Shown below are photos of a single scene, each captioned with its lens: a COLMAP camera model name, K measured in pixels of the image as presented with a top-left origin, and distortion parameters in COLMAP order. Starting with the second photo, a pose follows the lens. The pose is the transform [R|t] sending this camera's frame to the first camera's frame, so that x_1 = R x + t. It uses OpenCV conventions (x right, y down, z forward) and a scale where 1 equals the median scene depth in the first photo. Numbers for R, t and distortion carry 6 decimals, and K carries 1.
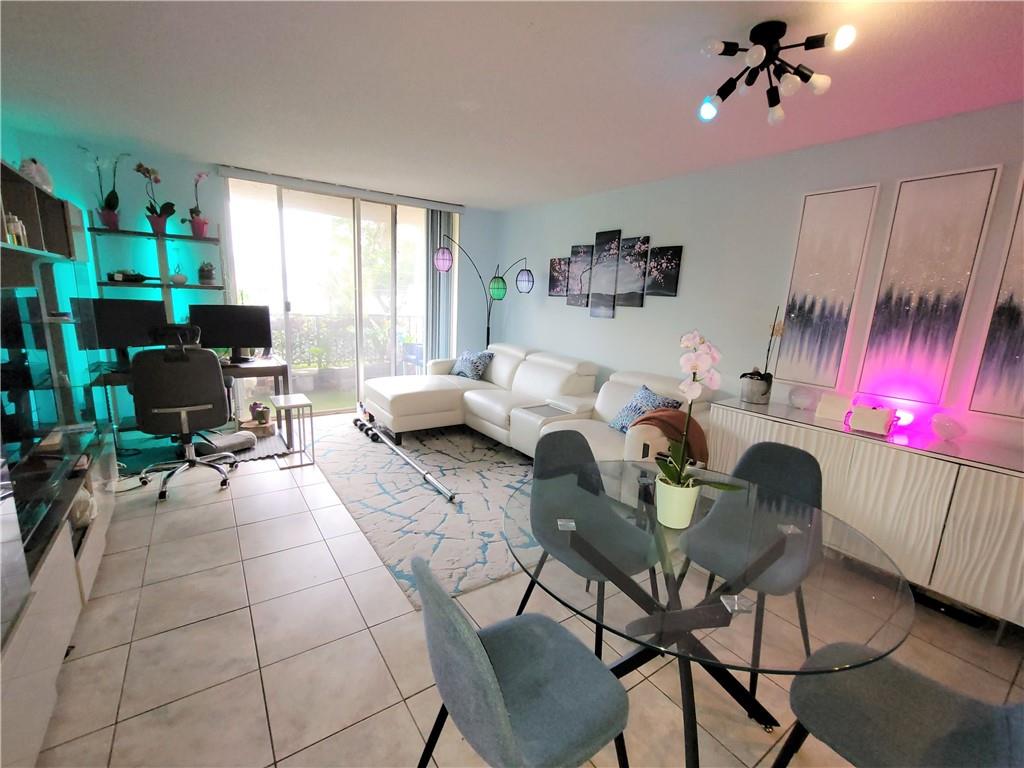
lens RADIAL K [[437.0, 0, 503.9], [0, 437.0, 385.8], [0, 0, 1]] dist [-0.000697, -0.000146]
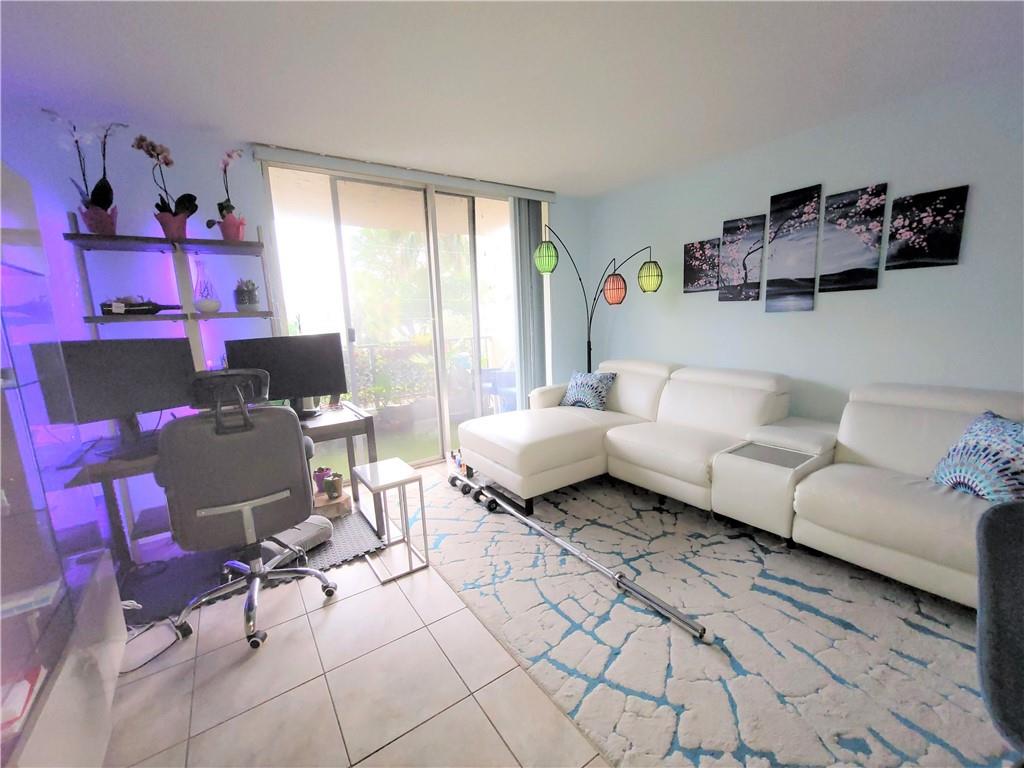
lens RADIAL K [[411.8, 0, 507.1], [0, 411.8, 386.5], [0, 0, 1]] dist [-0.001305, 0.000124]
pose [[0.996307, -0.084214, -0.016728, -0.291278], [0.083545, 0.995804, -0.037350, -0.057101], [0.019803, 0.035815, 0.999162, 0.387624]]
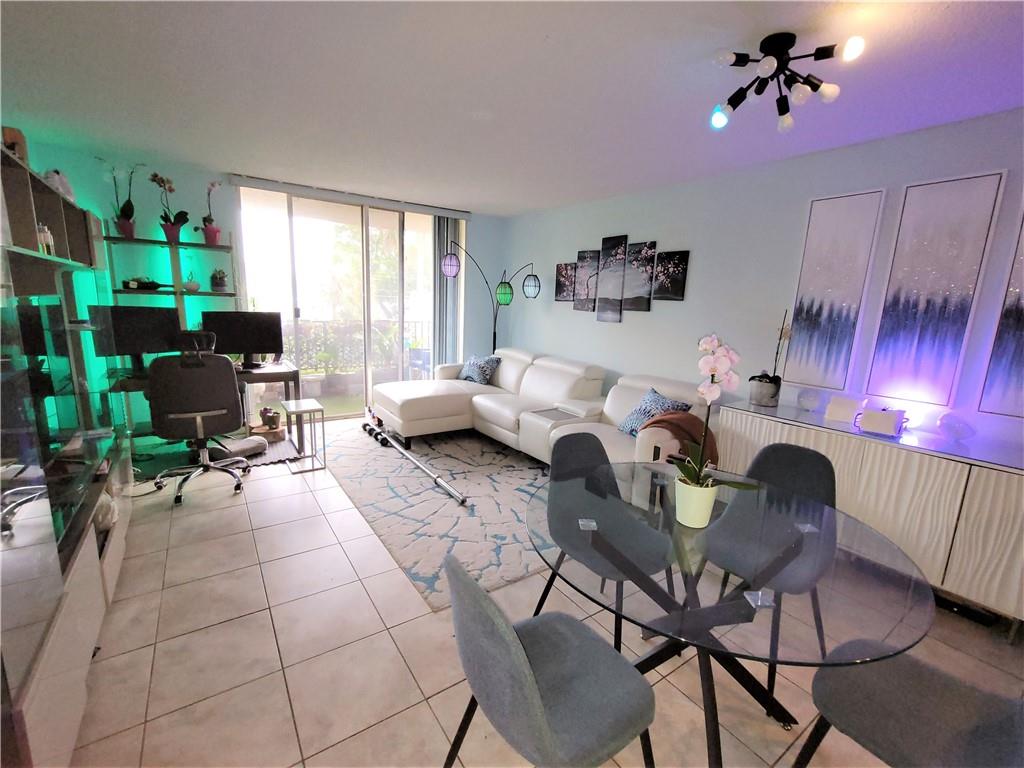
lens RADIAL K [[437.0, 0, 503.9], [0, 437.0, 385.8], [0, 0, 1]] dist [-0.000697, -0.000146]
pose [[0.999980, -0.005145, -0.003628, -0.018206], [0.005104, 0.999926, -0.011053, 0.001670], [0.003685, 0.011034, 0.999932, -0.009525]]
